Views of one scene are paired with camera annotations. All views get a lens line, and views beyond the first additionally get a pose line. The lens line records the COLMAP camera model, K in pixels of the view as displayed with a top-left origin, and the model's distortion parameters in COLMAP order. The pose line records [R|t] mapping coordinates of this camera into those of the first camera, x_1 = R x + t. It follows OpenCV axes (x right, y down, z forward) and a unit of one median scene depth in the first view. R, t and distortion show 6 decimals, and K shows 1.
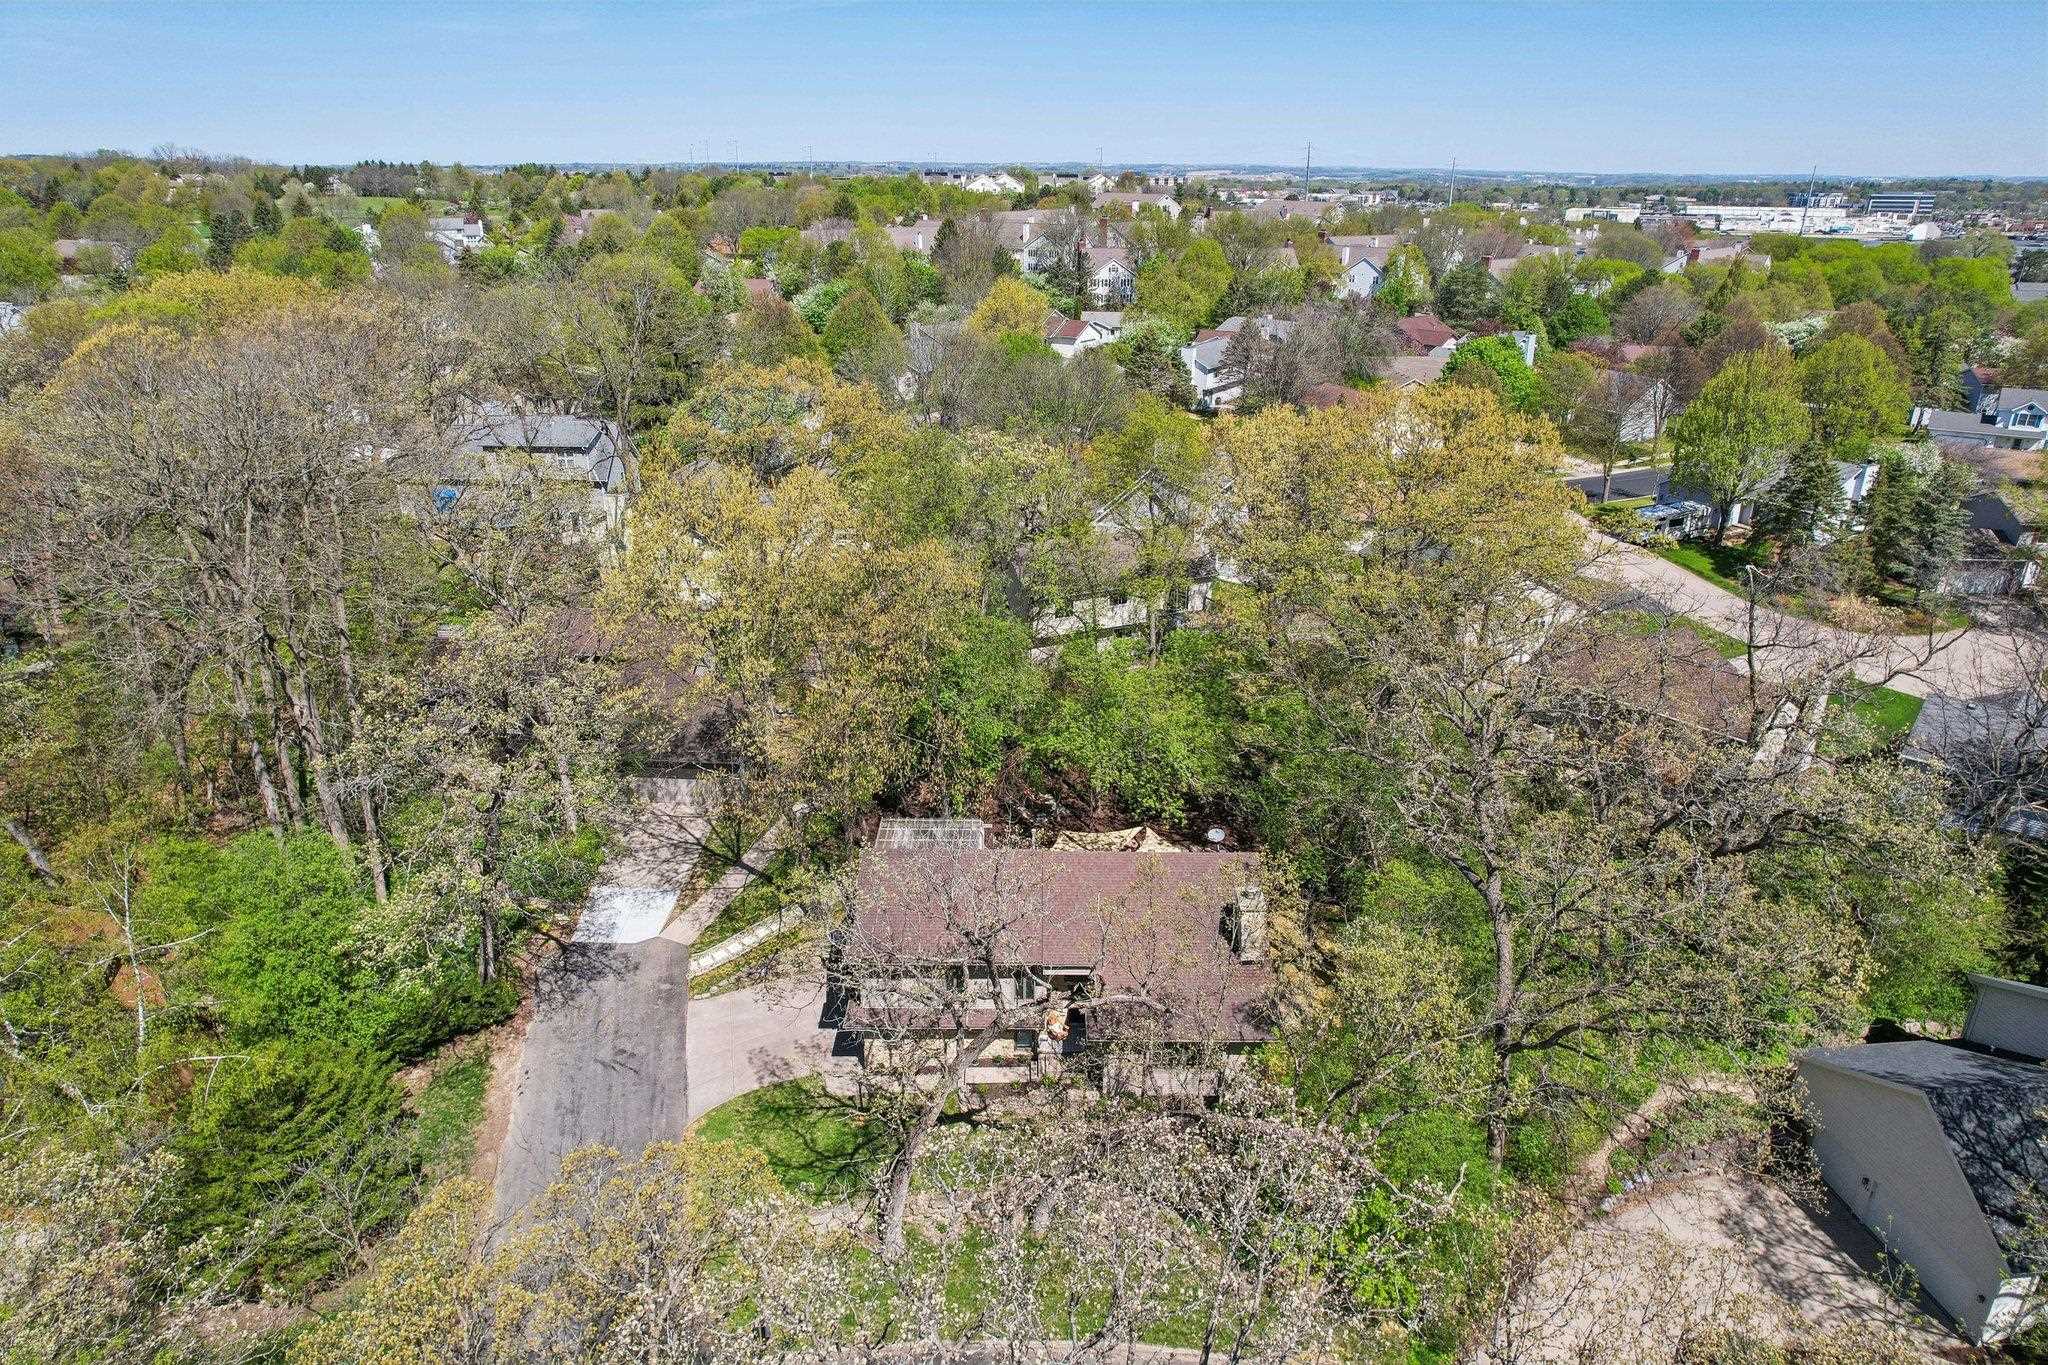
lens RADIAL K [[1313.7, 0, 1024.1], [0, 1313.7, 677.4], [0, 0, 1]] dist [-0.067257, 0.052994]
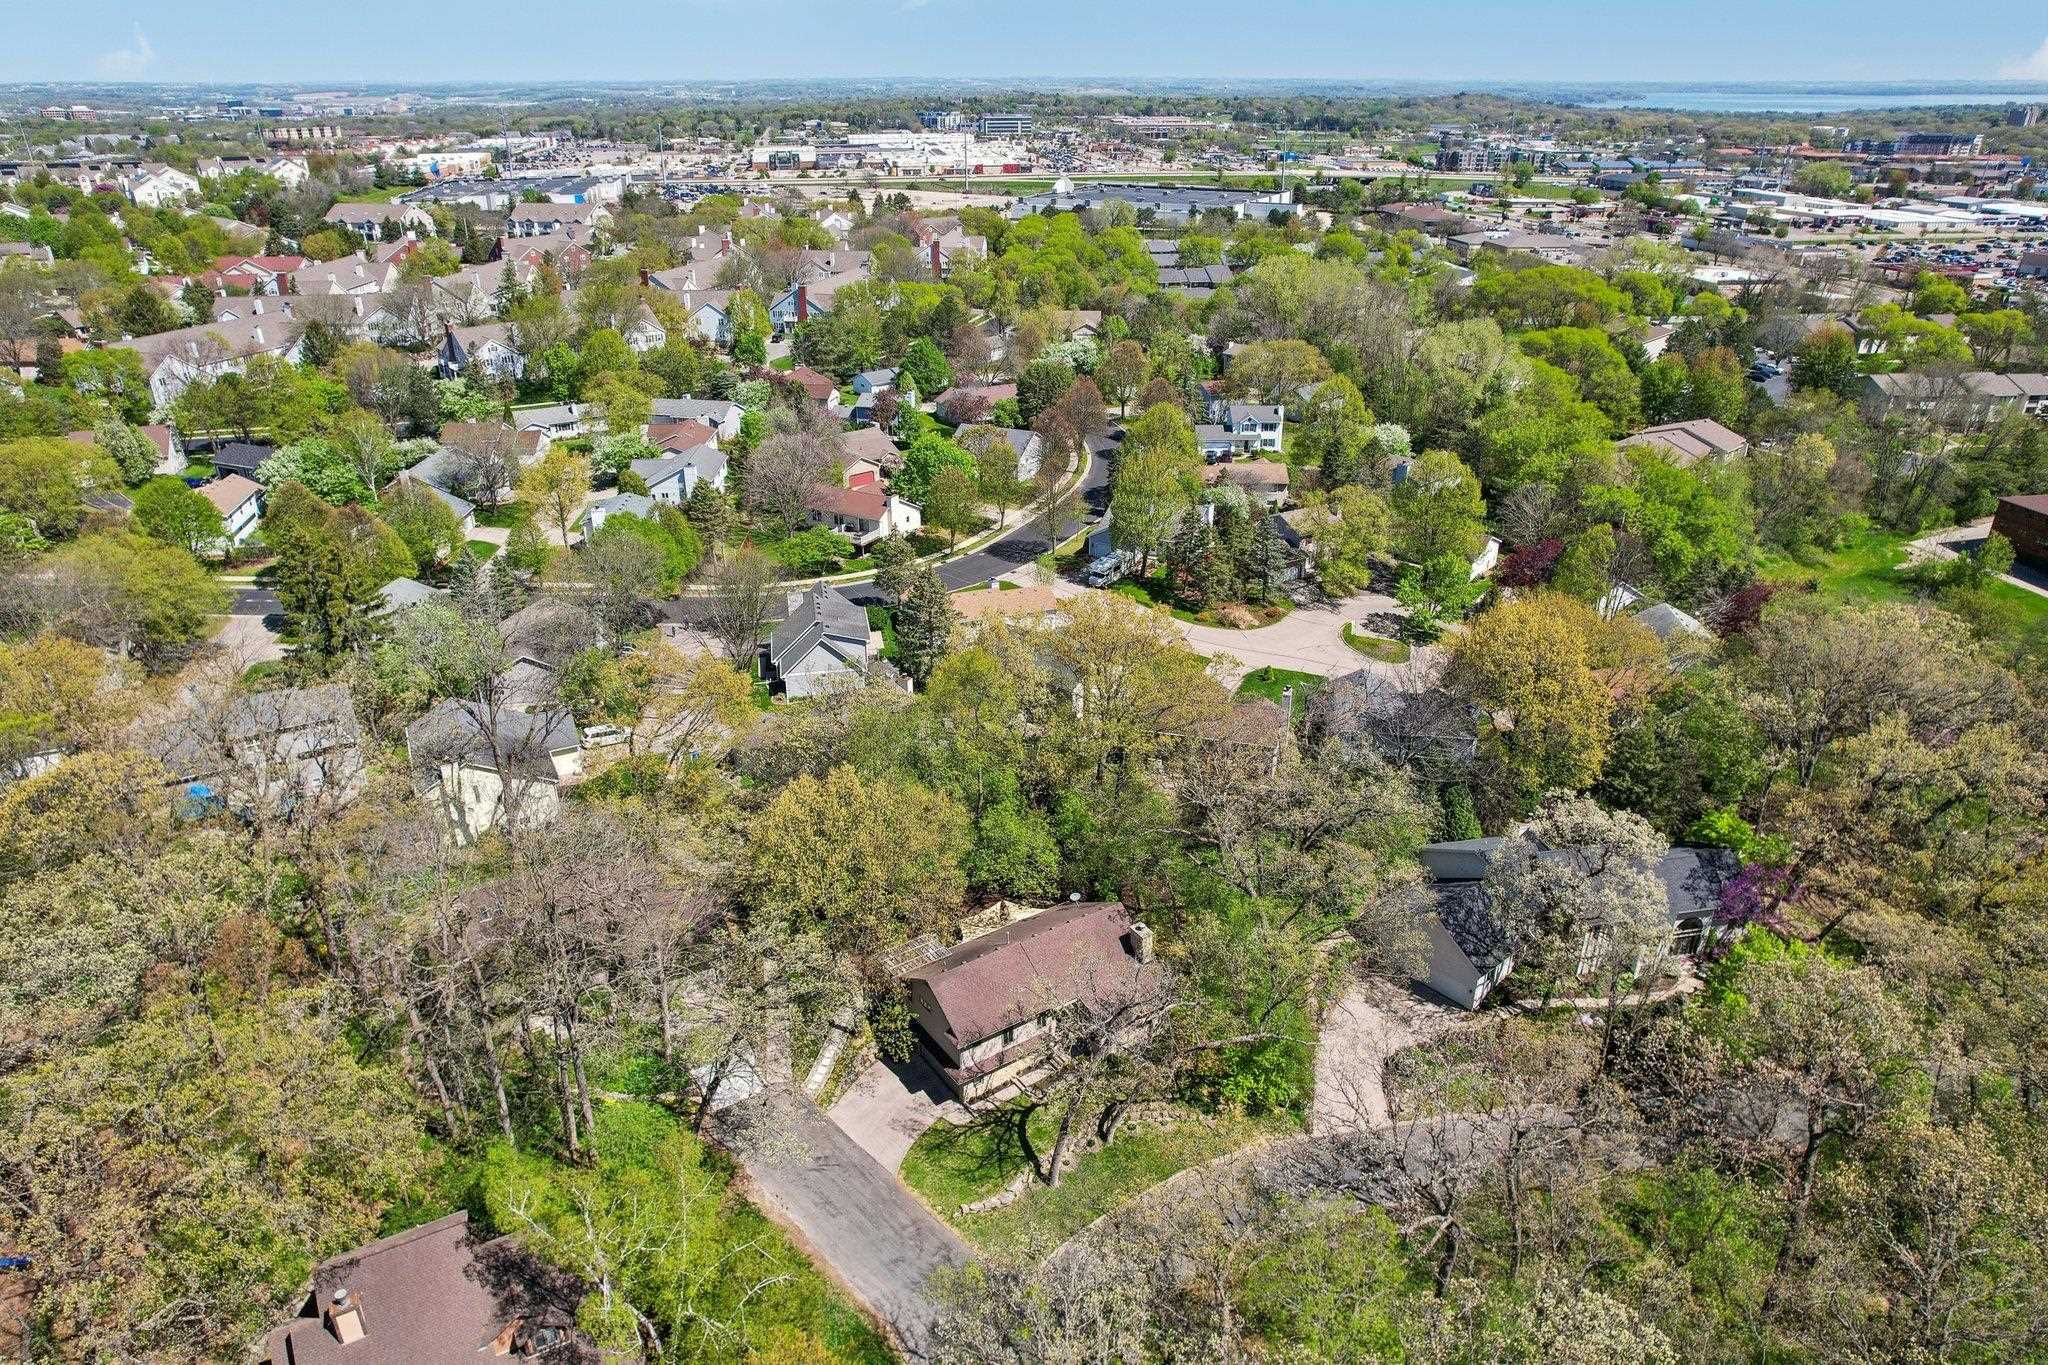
lens RADIAL K [[1313.7, 0, 1023.1], [0, 1313.7, 685.1], [0, 0, 1]] dist [-0.067257, 0.052994]
pose [[0.829065, -0.247676, 0.501305, -0.630274], [0.215608, 0.968818, 0.122081, -0.334646], [-0.515910, 0.006872, 0.856615, -0.388248]]
